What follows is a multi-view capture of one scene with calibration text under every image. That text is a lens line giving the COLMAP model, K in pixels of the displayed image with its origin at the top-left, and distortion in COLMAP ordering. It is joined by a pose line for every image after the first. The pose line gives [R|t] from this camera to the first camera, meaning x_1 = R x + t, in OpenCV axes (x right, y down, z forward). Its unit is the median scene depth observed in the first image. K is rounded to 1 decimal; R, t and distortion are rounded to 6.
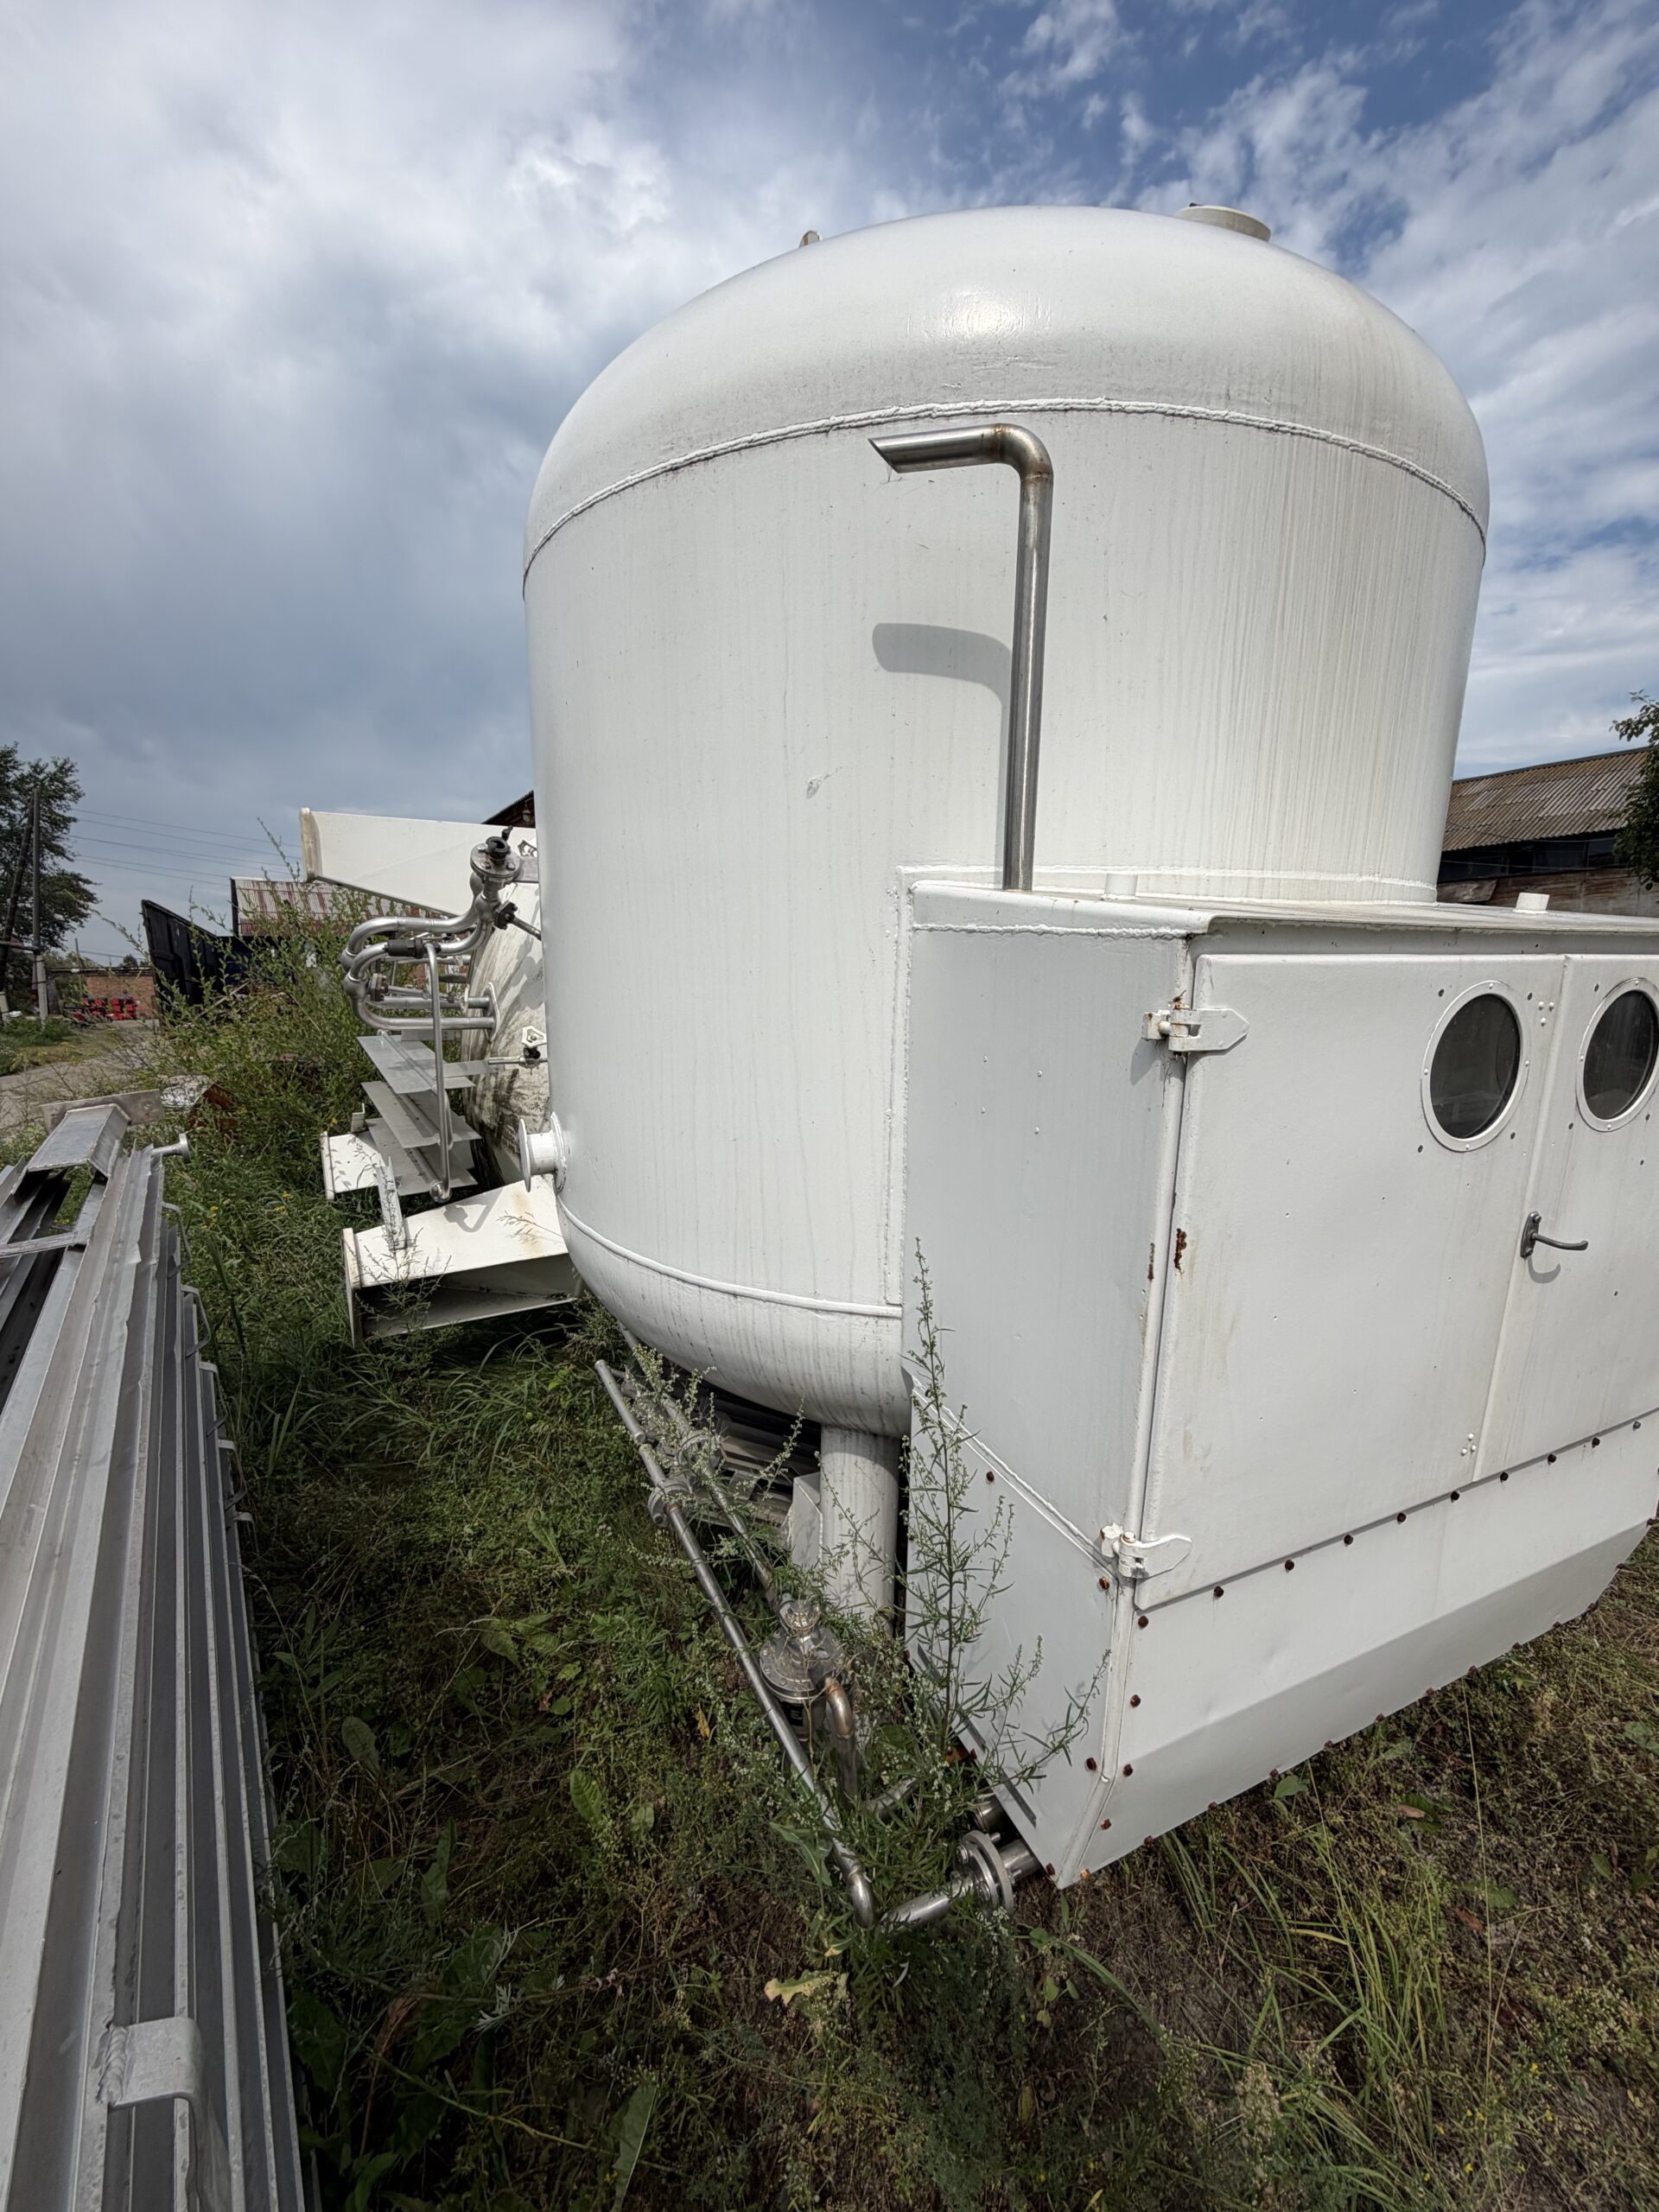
lens RADIAL K [[894.0, 0, 826.1], [0, 894.0, 1112.6], [0, 0, 1]] dist [0.000908, -0.000362]
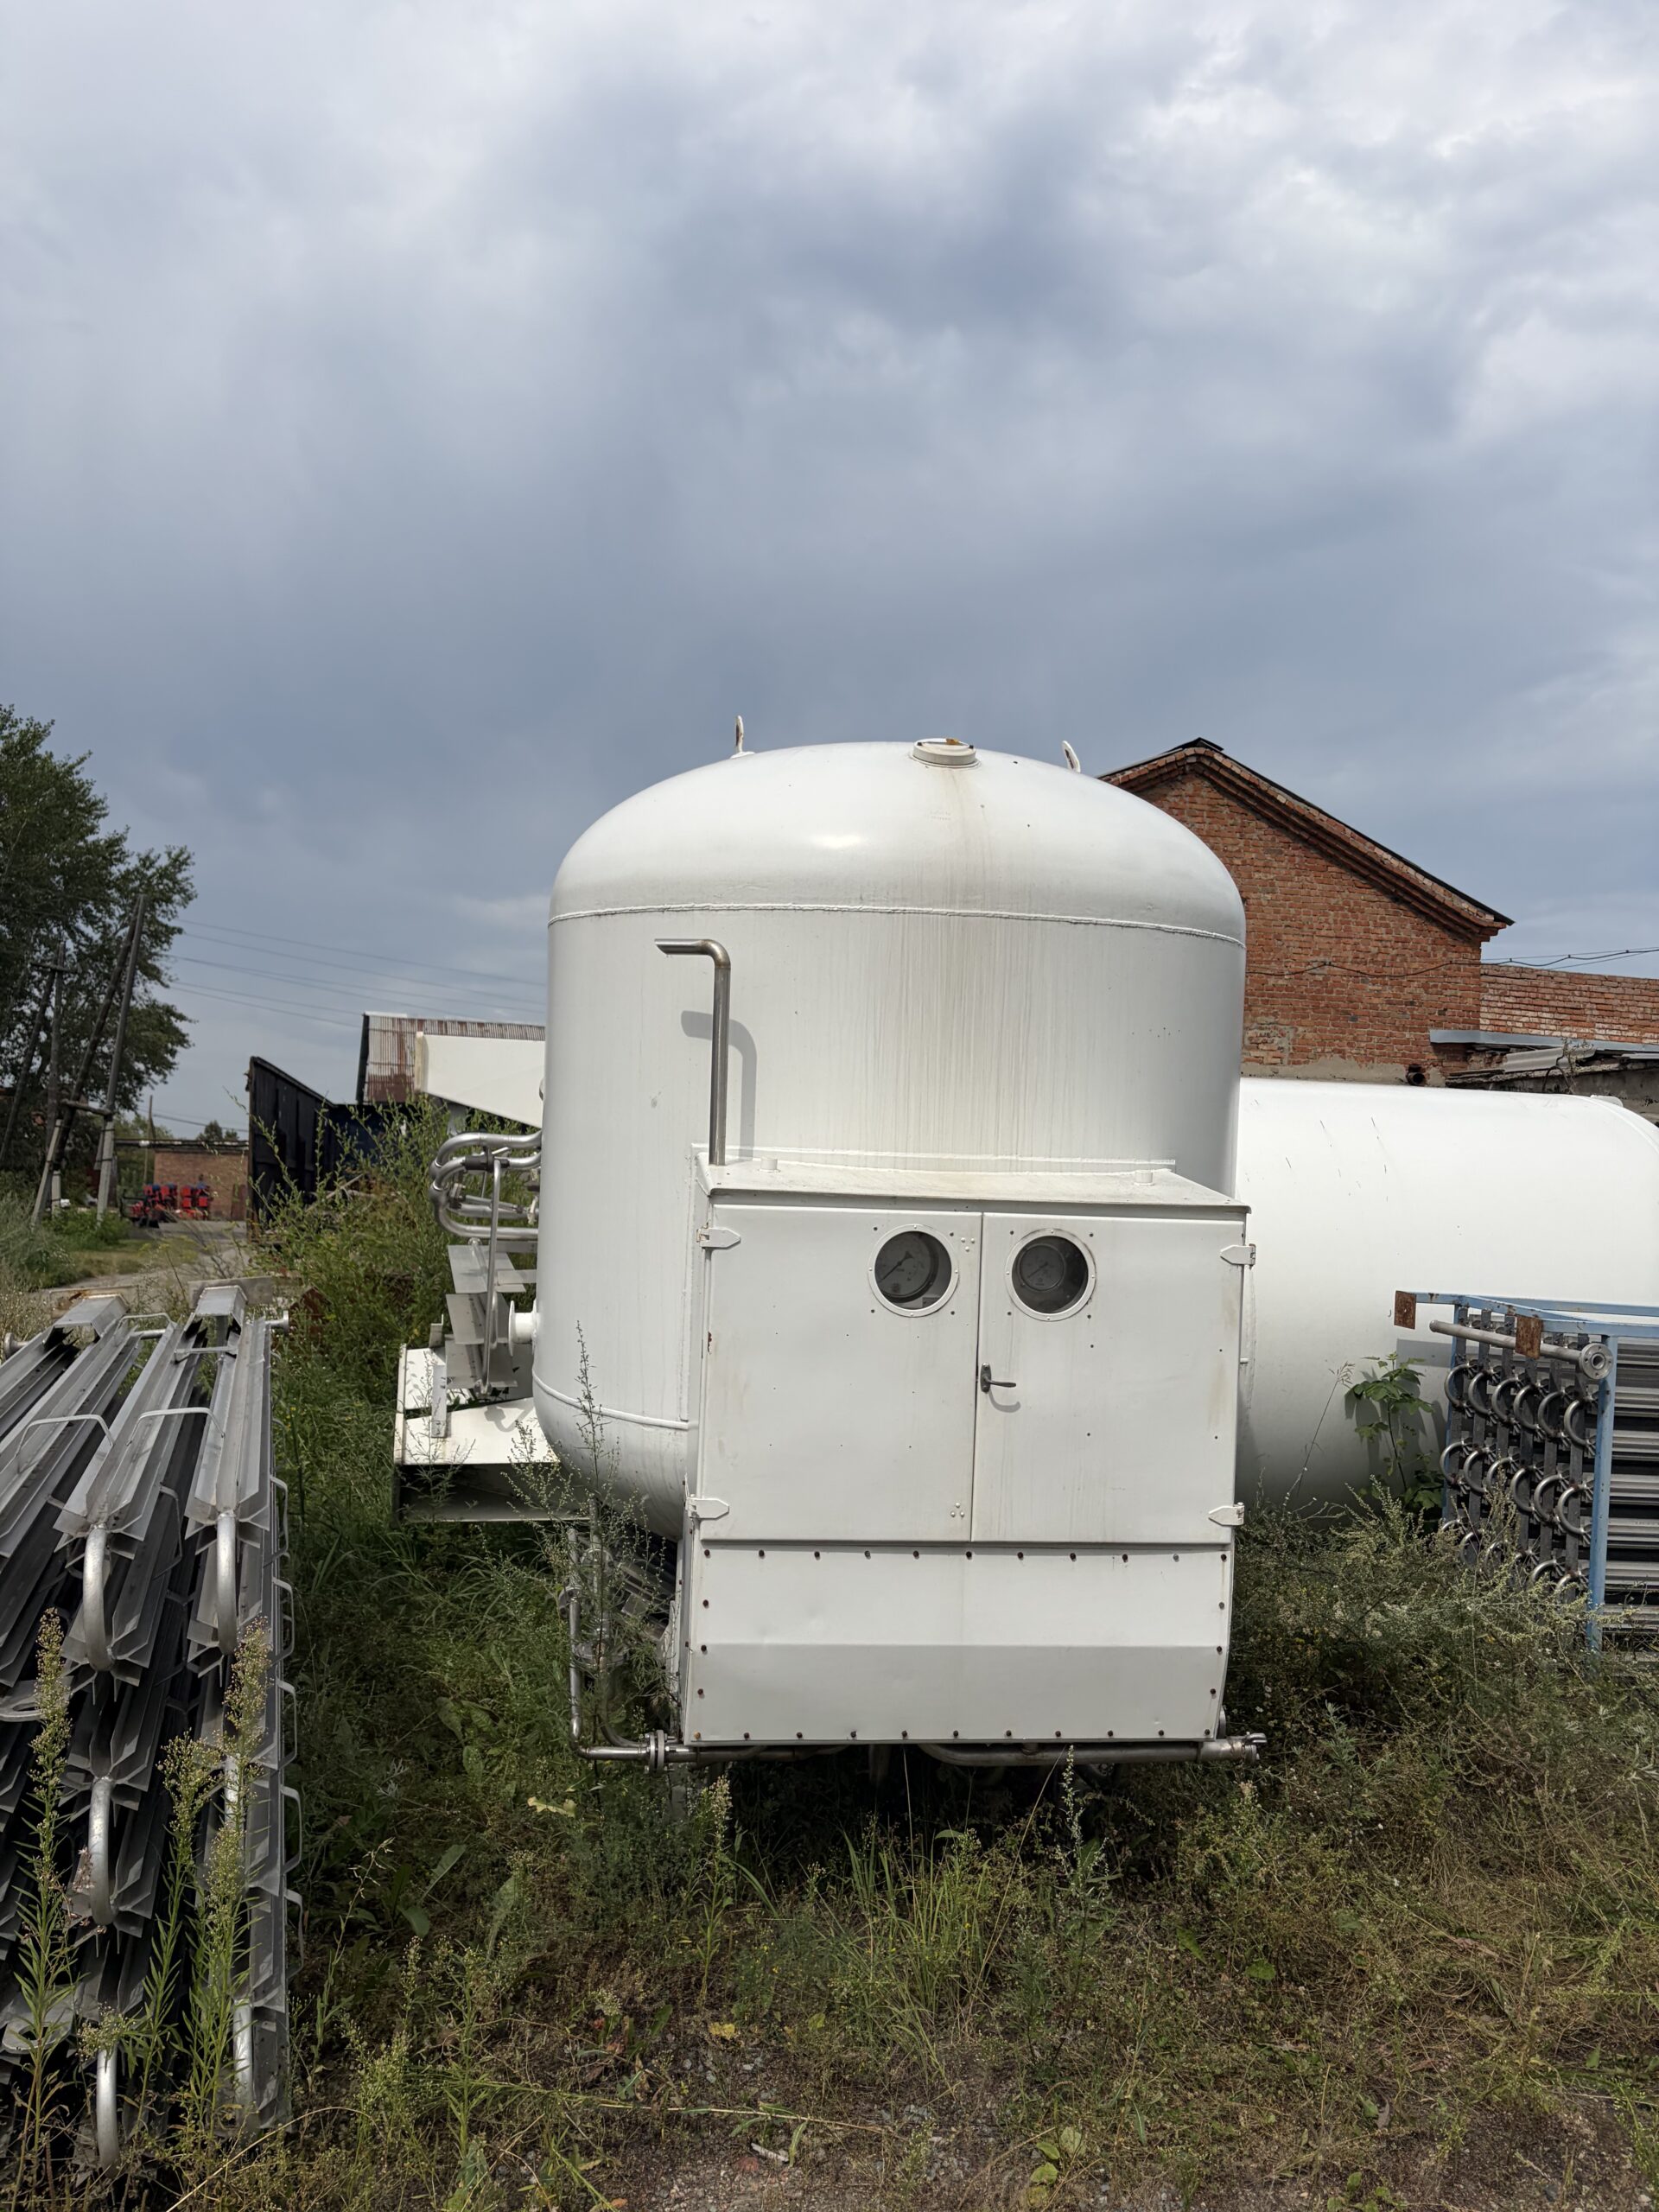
lens RADIAL K [[1679.7, 0, 823.1], [0, 1679.7, 1111.5], [0, 0, 1]] dist [0.035004, -0.038782]
pose [[0.952902, 0.028401, -0.301945, 0.514307], [-0.087047, 0.979328, -0.182593, 0.089696], [0.290517, 0.200277, 0.935676, -0.768330]]
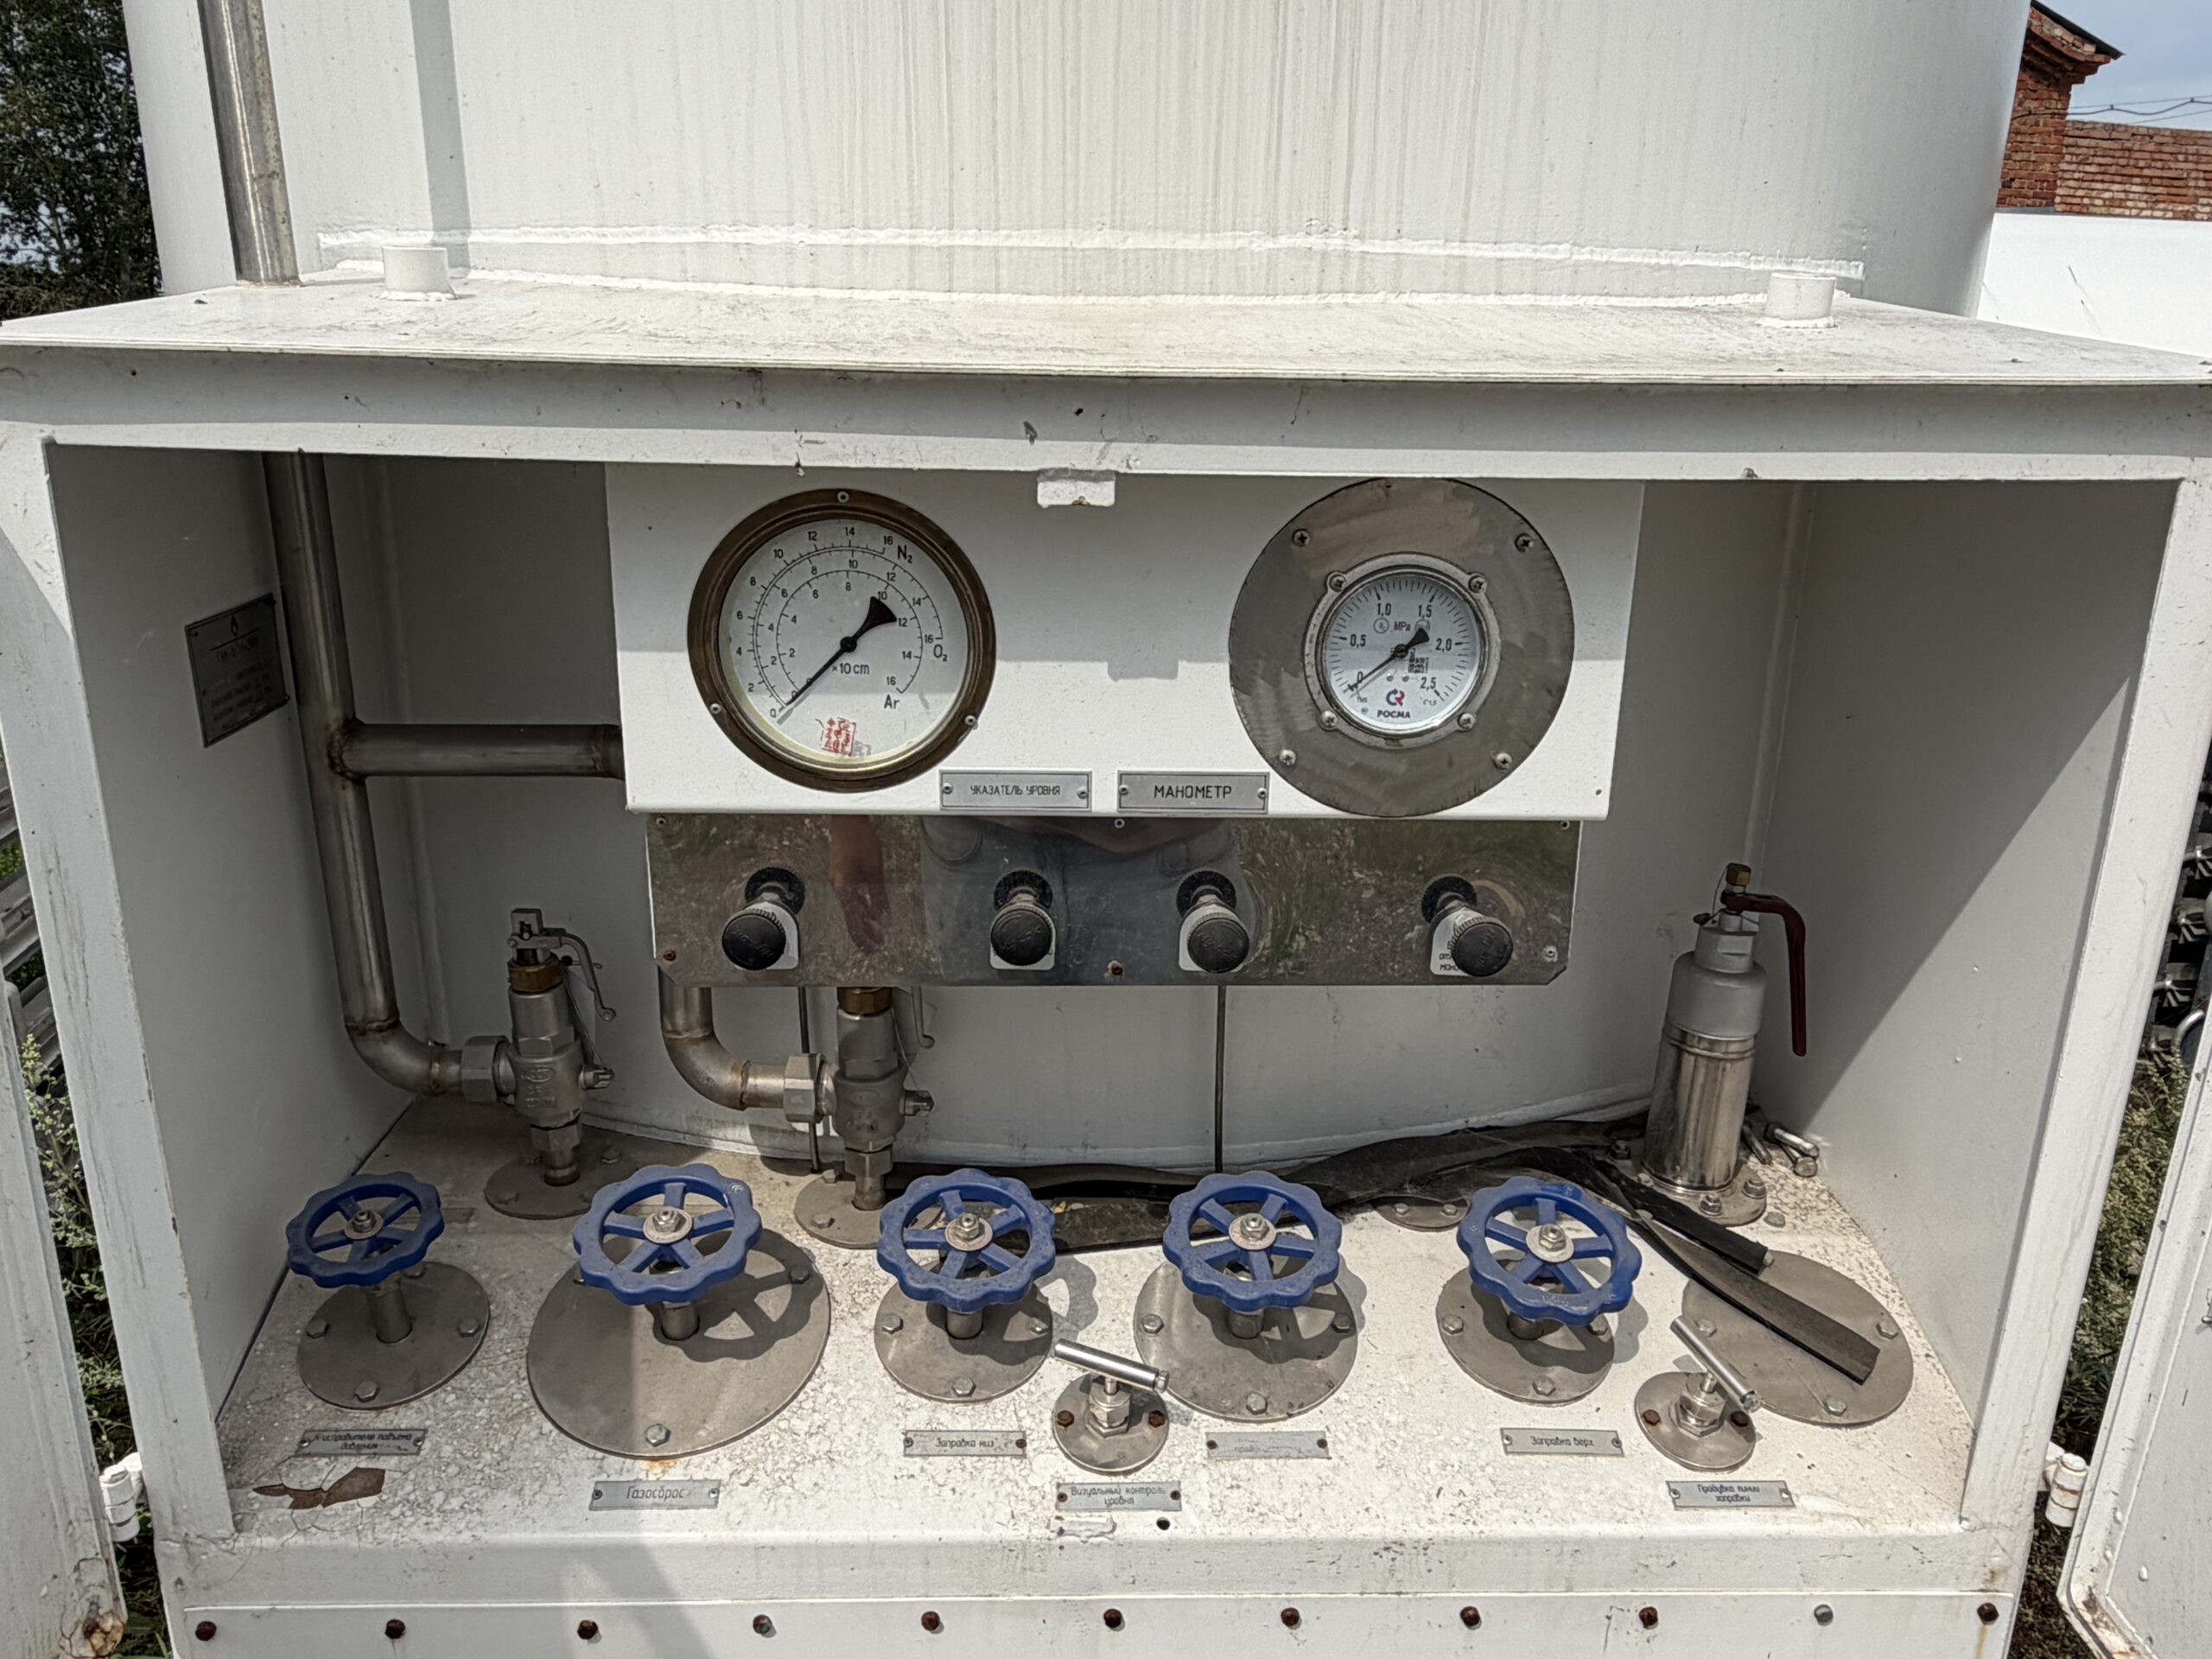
lens RADIAL K [[1679.7, 0, 1095.6], [0, 1679.7, 833.2], [0, 0, 1]] dist [0.035004, -0.038782]
pose [[0.922681, 0.111374, -0.369127, 0.373126], [-0.080378, 0.991899, 0.098363, -0.023337], [0.377092, -0.061088, 0.924159, 0.089339]]
